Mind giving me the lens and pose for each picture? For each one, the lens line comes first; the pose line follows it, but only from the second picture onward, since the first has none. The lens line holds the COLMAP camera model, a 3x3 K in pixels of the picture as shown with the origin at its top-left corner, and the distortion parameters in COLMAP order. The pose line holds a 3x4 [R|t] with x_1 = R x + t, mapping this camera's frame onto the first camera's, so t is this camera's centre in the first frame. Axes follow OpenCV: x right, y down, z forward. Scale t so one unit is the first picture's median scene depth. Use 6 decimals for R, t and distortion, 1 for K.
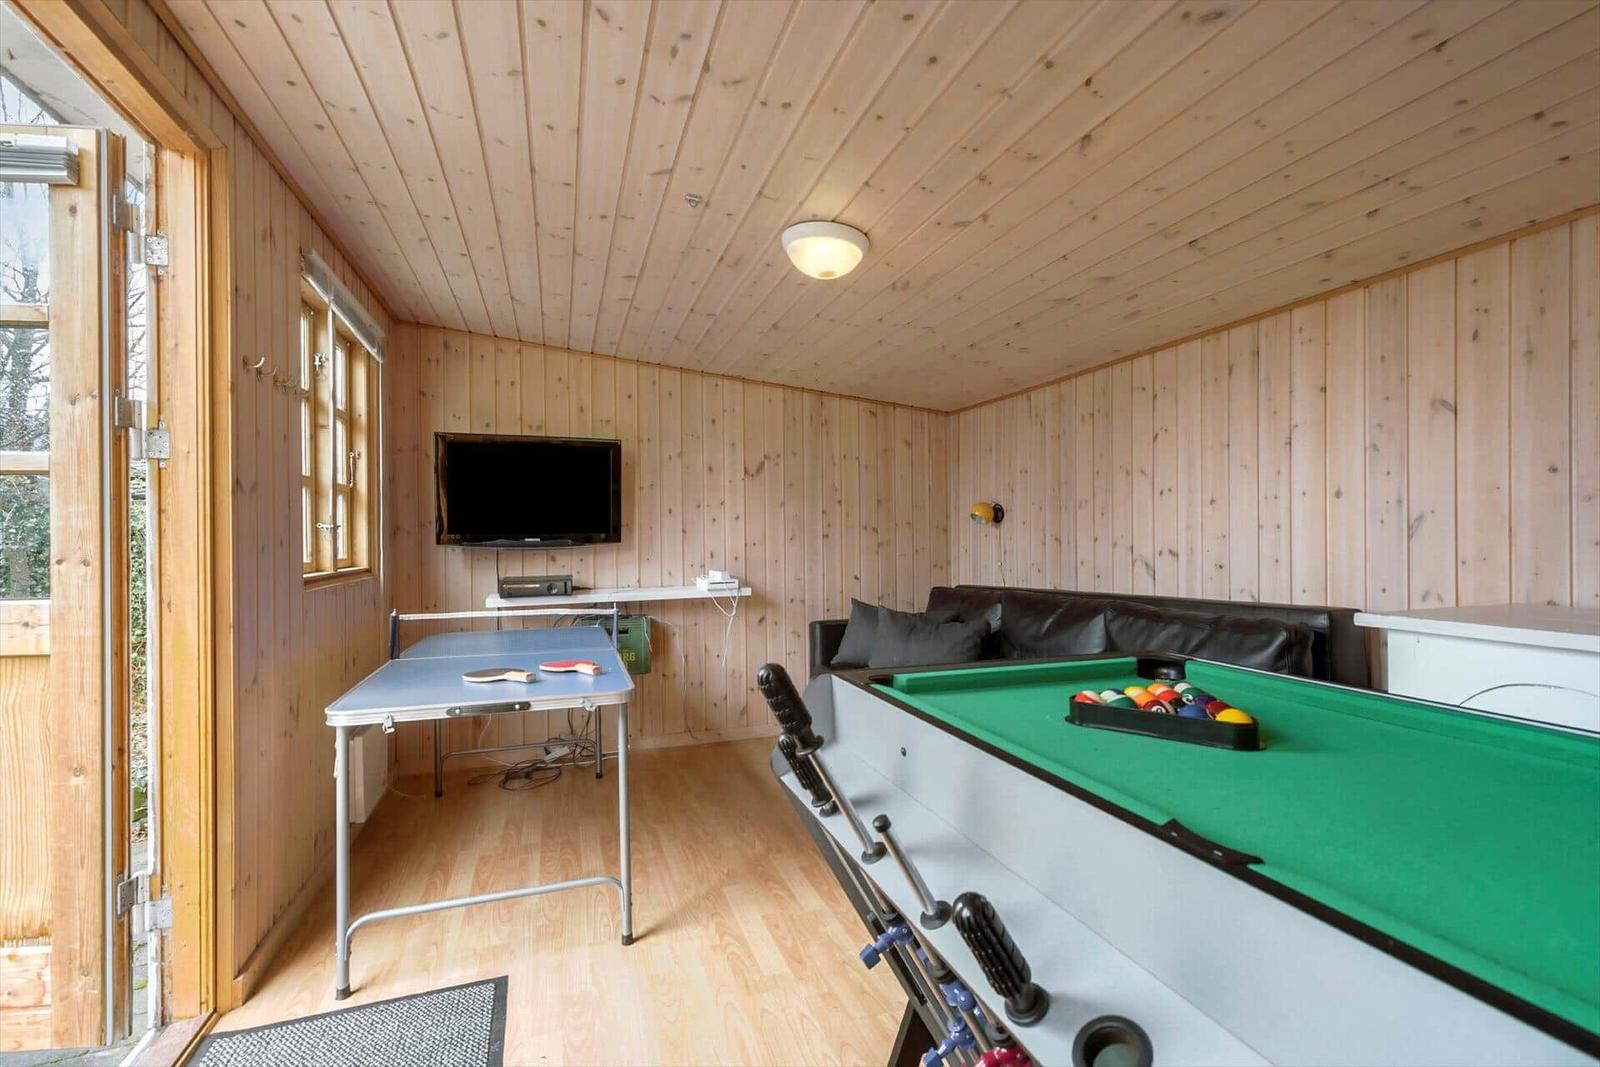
lens RADIAL K [[724.0, 0, 815.8], [0, 724.0, 558.1], [0, 0, 1]] dist [0.004985, 0.000550]
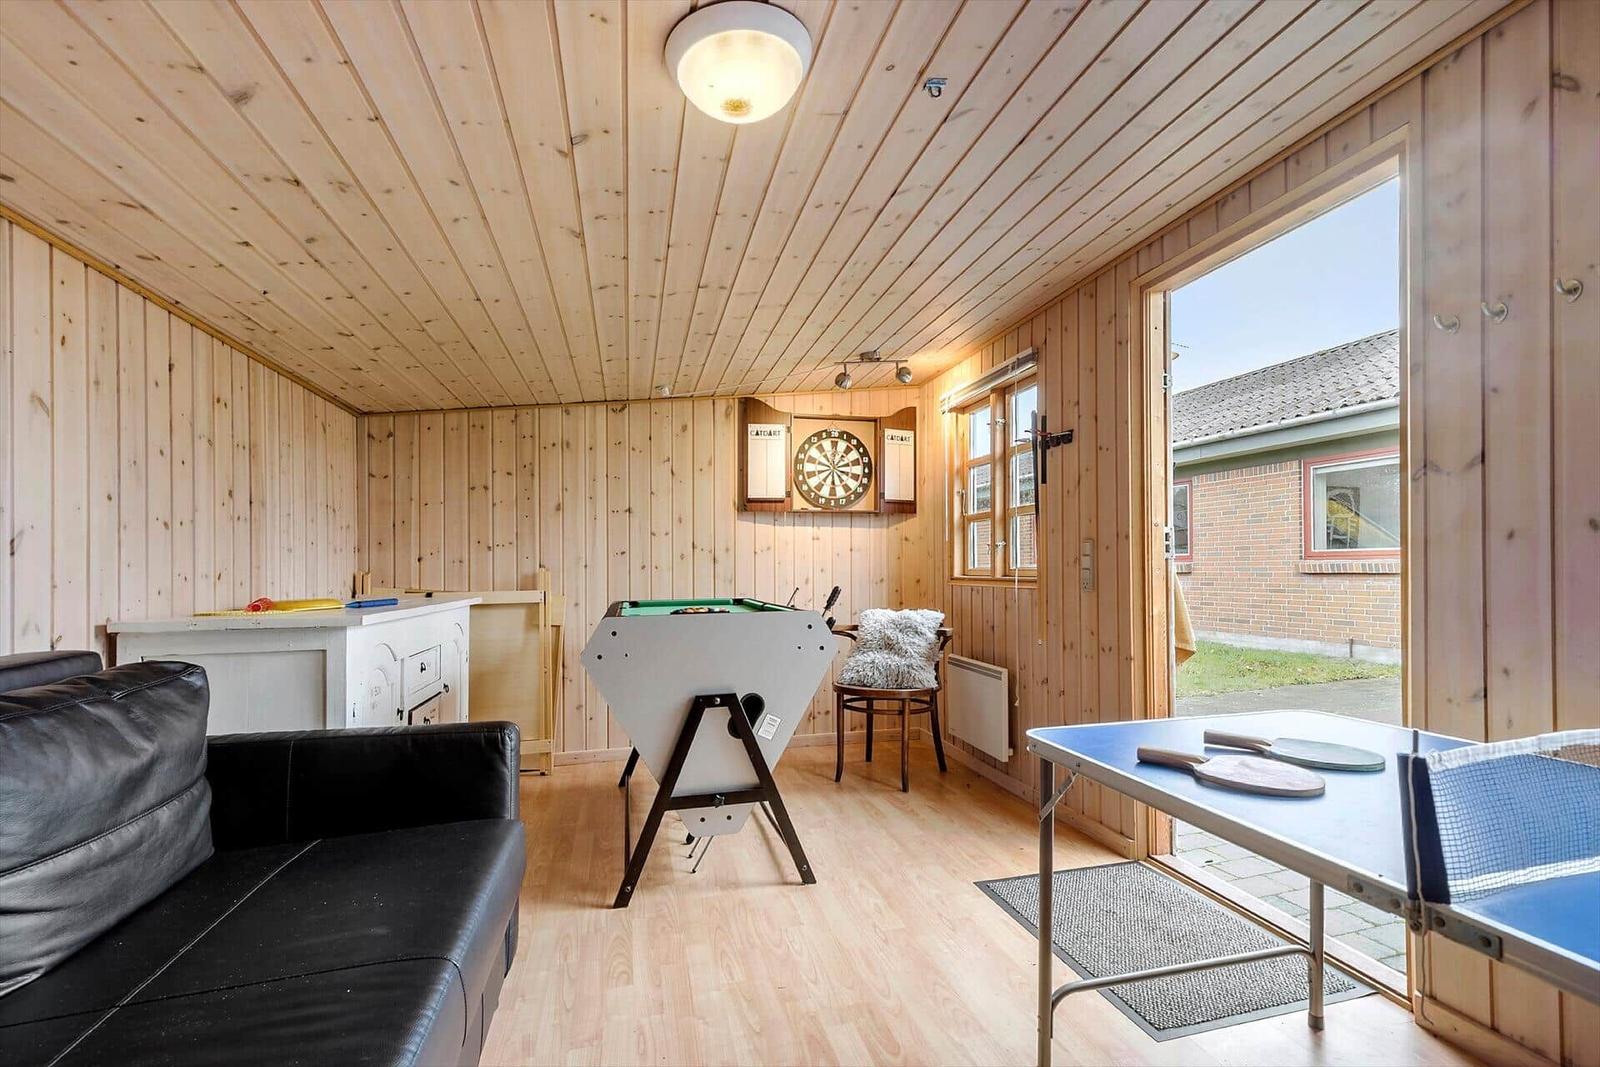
lens RADIAL K [[724.0, 0, 815.8], [0, 724.0, 558.1], [0, 0, 1]] dist [0.004985, 0.000550]
pose [[-0.996047, 0.025997, 0.084942, -0.115085], [0.026214, 0.999655, 0.001434, -0.005187], [-0.084876, 0.003655, -0.996385, 1.859876]]
